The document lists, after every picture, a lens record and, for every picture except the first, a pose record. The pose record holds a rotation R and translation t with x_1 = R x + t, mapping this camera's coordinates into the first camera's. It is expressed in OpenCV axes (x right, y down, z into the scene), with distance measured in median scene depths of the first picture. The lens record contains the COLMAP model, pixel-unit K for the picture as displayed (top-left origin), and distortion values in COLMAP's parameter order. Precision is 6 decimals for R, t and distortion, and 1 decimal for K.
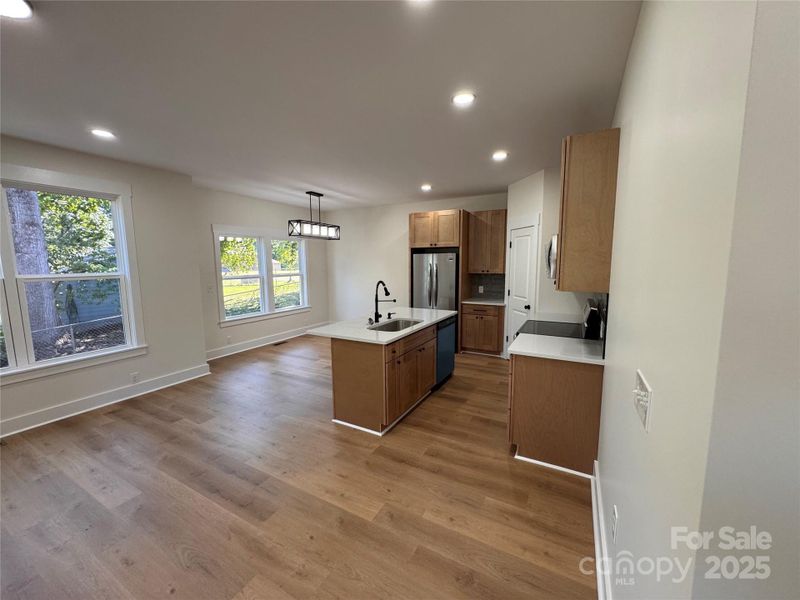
lens RADIAL K [[319.2, 0, 399.8], [0, 319.2, 301.2], [0, 0, 1]] dist [-0.001783, -0.000418]
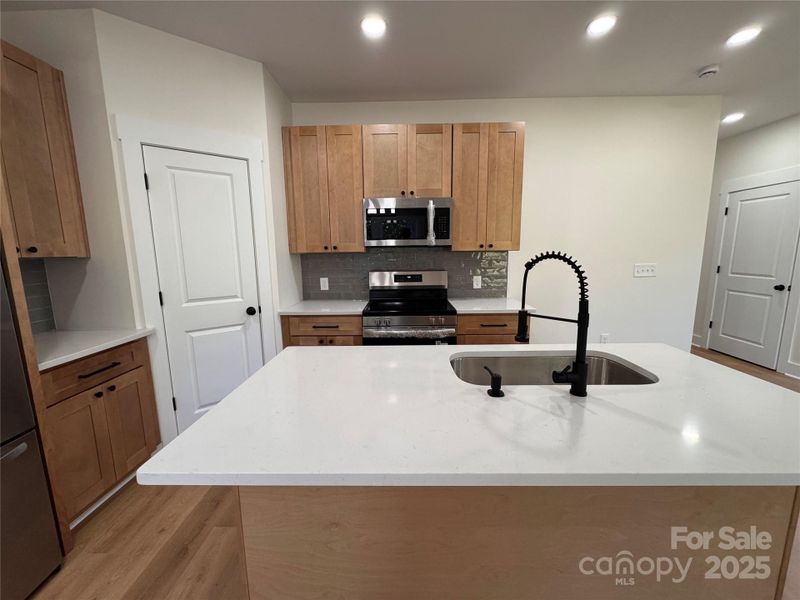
lens RADIAL K [[319.2, 0, 399.6], [0, 319.2, 299.4], [0, 0, 1]] dist [-0.001783, -0.000418]
pose [[-0.471347, -0.119790, 0.873775, -0.165481], [0.126092, 0.971402, 0.201193, -0.067267], [-0.872888, 0.205008, -0.442763, 0.865325]]
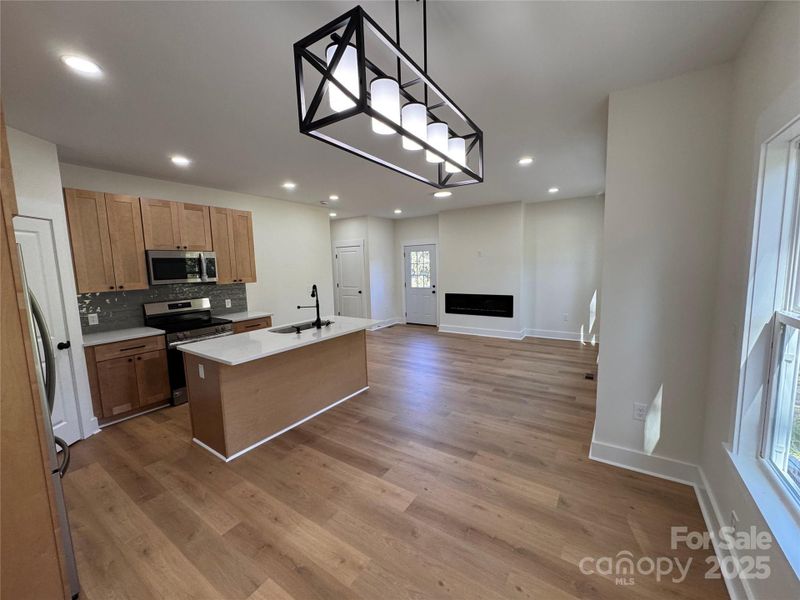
lens RADIAL K [[319.2, 0, 399.7], [0, 319.2, 300.3], [0, 0, 1]] dist [-0.001783, -0.000418]
pose [[-0.995379, 0.024126, 0.092948, -0.282694], [0.045363, 0.971252, 0.233692, -0.160746], [-0.084638, 0.236829, -0.967858, 1.310168]]
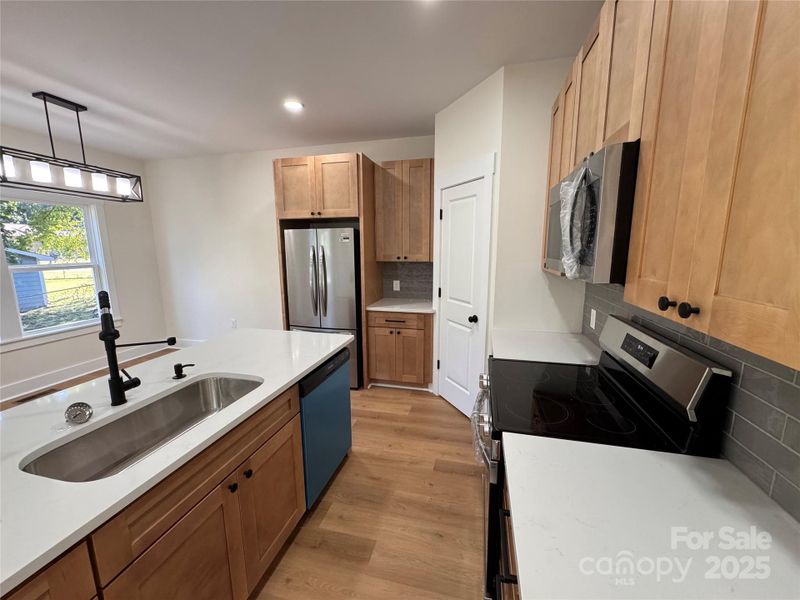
lens RADIAL K [[319.2, 0, 398.8], [0, 319.2, 299.9], [0, 0, 1]] dist [-0.001783, -0.000418]
pose [[0.967509, -0.039455, 0.249739, 0.102712], [0.029075, 0.998558, 0.045117, -0.040574], [-0.251160, -0.036390, 0.967261, 0.395496]]
